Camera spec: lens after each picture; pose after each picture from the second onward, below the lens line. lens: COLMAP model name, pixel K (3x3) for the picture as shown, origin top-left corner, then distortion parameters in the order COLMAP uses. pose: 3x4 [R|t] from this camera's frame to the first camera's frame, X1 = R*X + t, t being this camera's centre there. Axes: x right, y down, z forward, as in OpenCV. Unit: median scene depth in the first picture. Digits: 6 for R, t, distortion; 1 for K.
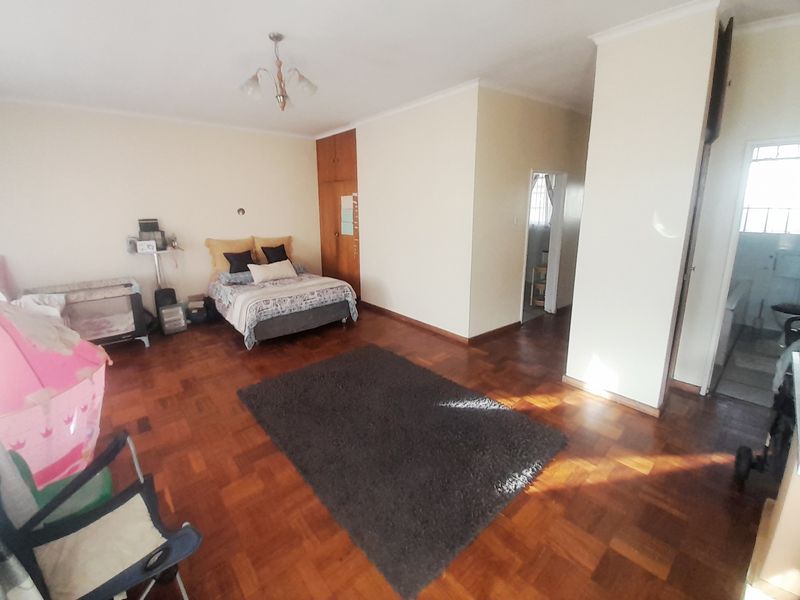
lens RADIAL K [[322.2, 0, 391.6], [0, 322.2, 298.5], [0, 0, 1]] dist [0.001305, 0.000219]
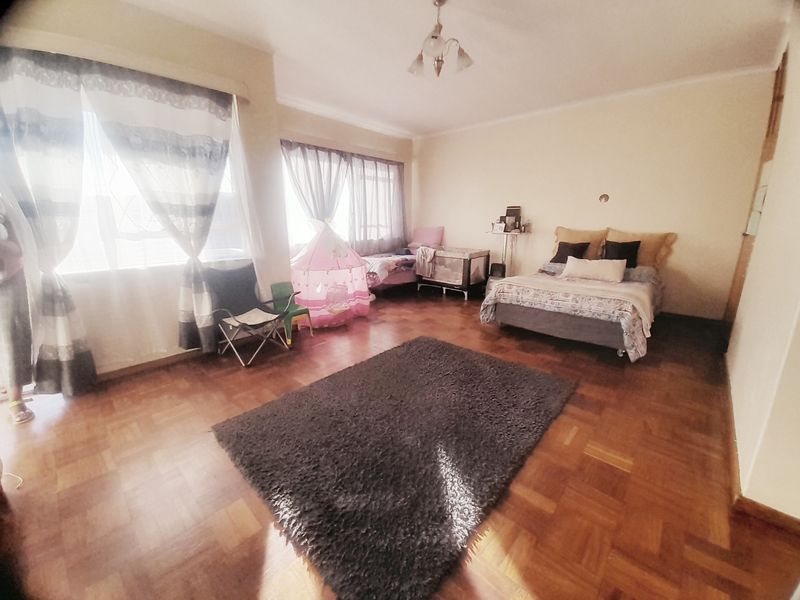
lens RADIAL K [[322.2, 0, 391.6], [0, 322.2, 298.5], [0, 0, 1]] dist [0.001305, 0.000219]
pose [[0.106367, 0.258019, -0.960267, 0.508629], [-0.271919, 0.936480, 0.221507, -0.070895], [0.956424, 0.237554, 0.169771, 0.491212]]
